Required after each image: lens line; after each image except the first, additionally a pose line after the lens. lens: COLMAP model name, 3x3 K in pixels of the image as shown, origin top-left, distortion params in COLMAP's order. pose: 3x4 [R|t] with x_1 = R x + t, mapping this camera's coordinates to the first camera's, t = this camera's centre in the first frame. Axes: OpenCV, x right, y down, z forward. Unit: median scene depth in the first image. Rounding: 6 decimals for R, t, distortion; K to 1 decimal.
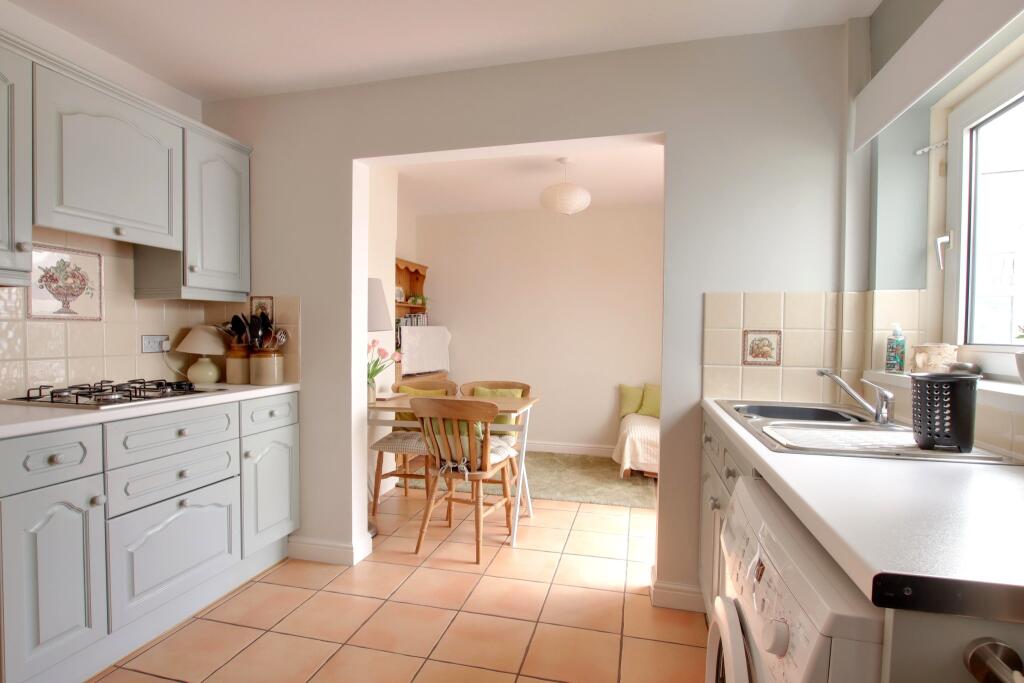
lens RADIAL K [[514.5, 0, 514.3], [0, 514.5, 346.3], [0, 0, 1]] dist [-0.024041, 0.000135]
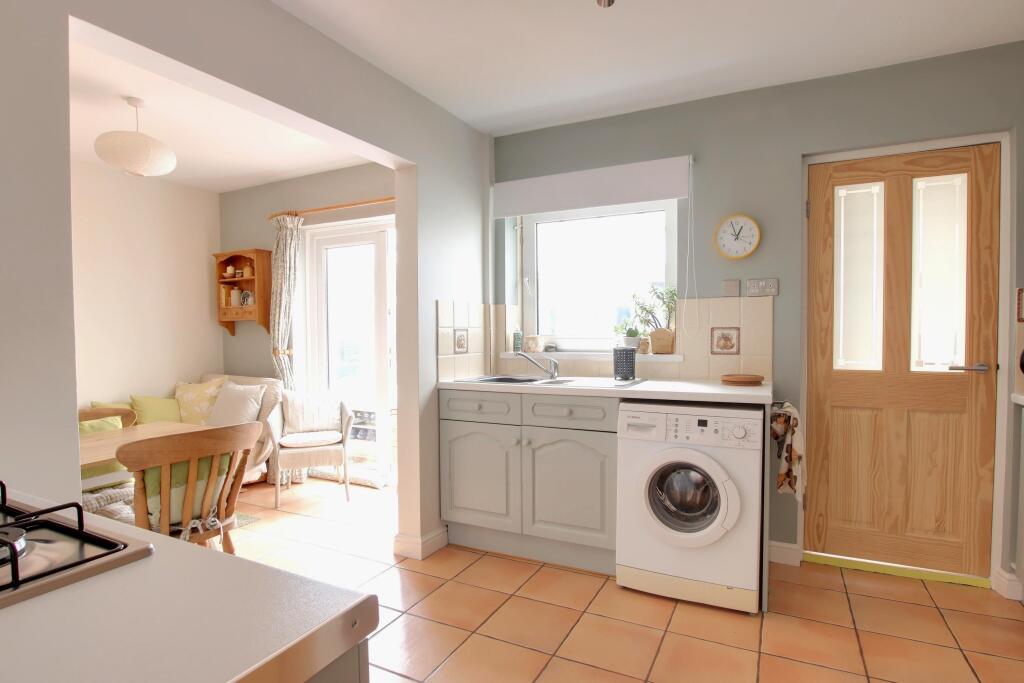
lens RADIAL K [[514.5, 0, 513.7], [0, 514.5, 343.4], [0, 0, 1]] dist [-0.024041, 0.000135]
pose [[0.213521, -0.030415, 0.976465, -0.523933], [0.033035, 0.999168, 0.023898, -0.011917], [-0.976380, 0.027155, 0.214348, 0.328687]]
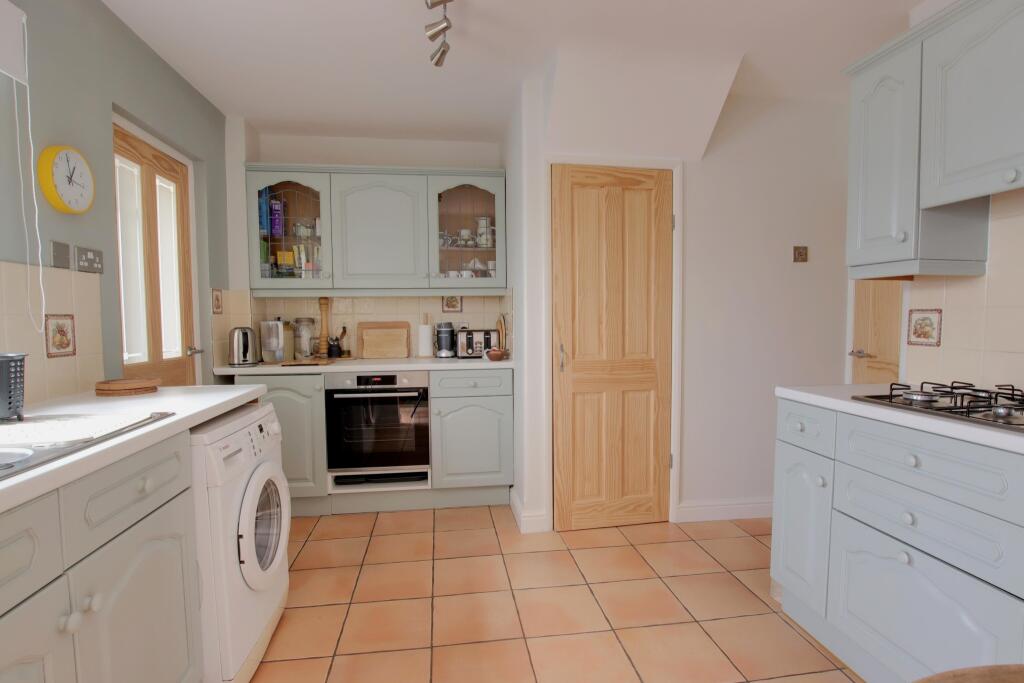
lens RADIAL K [[514.5, 0, 515.8], [0, 514.5, 347.7], [0, 0, 1]] dist [-0.024041, 0.000135]
pose [[-0.928195, 0.023972, -0.371320, 0.067809], [-0.006307, 0.996766, 0.080116, -0.017216], [0.372040, 0.076705, -0.925042, 0.802489]]
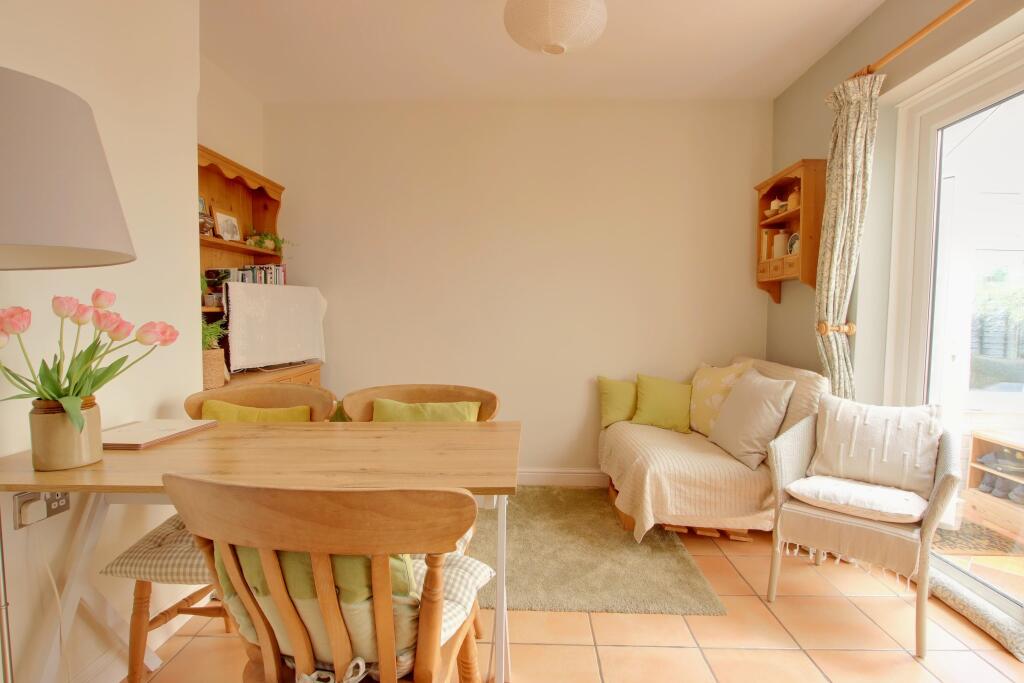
lens RADIAL K [[514.5, 0, 512.2], [0, 514.5, 349.8], [0, 0, 1]] dist [-0.024041, 0.000135]
pose [[0.978209, -0.015267, 0.207061, -0.050833], [0.006268, 0.999010, 0.044047, 0.014578], [-0.207529, -0.041789, 0.977336, 0.524740]]
